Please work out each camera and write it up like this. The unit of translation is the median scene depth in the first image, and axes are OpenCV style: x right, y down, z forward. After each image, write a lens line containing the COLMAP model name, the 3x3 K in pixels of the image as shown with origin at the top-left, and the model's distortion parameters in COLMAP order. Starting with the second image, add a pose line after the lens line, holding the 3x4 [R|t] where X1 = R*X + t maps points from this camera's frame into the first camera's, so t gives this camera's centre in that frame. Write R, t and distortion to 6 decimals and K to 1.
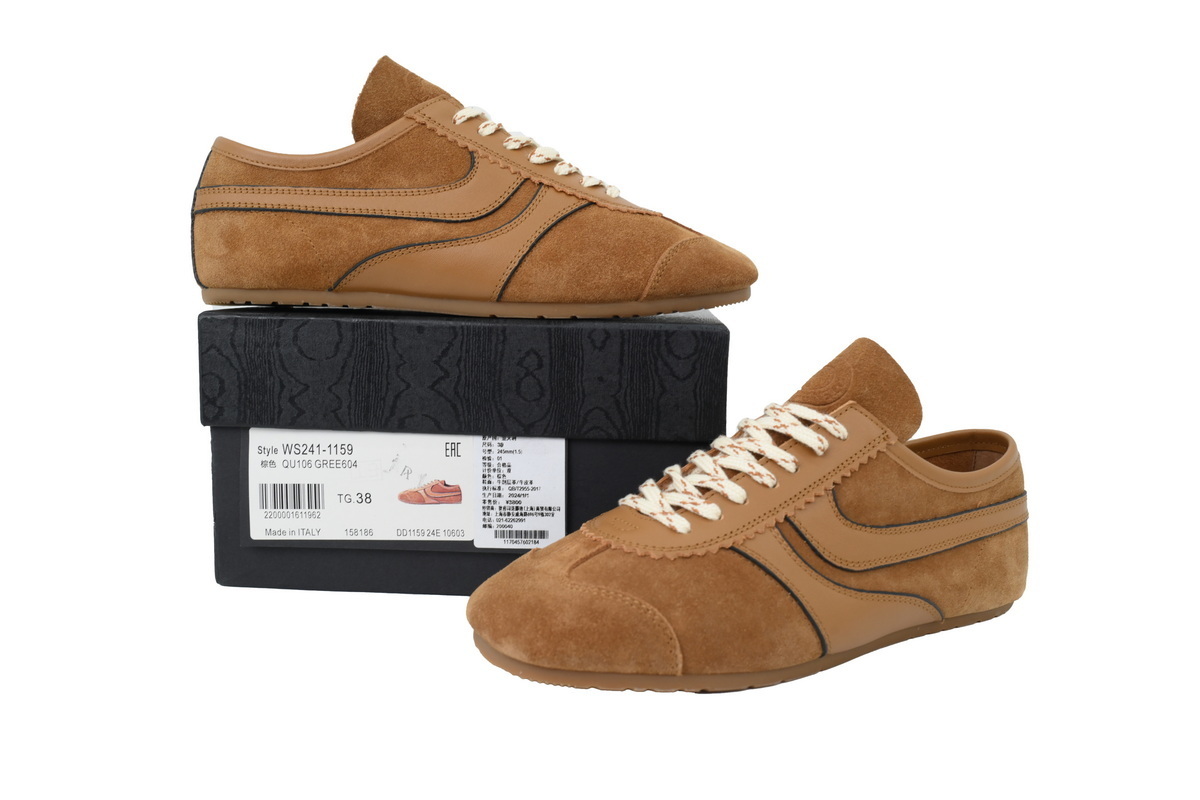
lens RADIAL K [[1027.4, 0, 600.0], [0, 1027.4, 400.0], [0, 0, 1]] dist [0.043560, -0.002023]
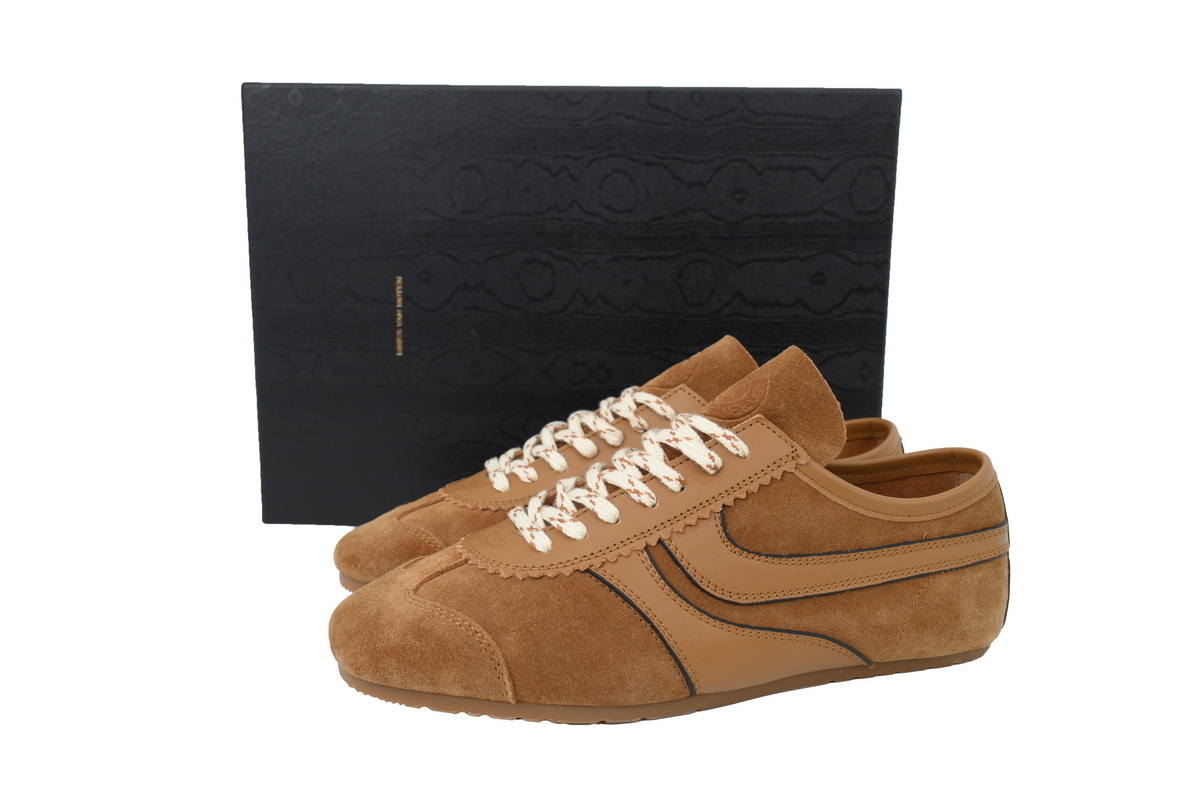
lens RADIAL K [[1027.4, 0, 600.0], [0, 1027.4, 400.0], [0, 0, 1]] dist [0.043560, -0.002023]
pose [[0.970687, 0.026063, -0.238928, 0.337005], [-0.022005, 0.999565, 0.019636, -0.027481], [0.239336, -0.013803, 0.970839, 0.097258]]
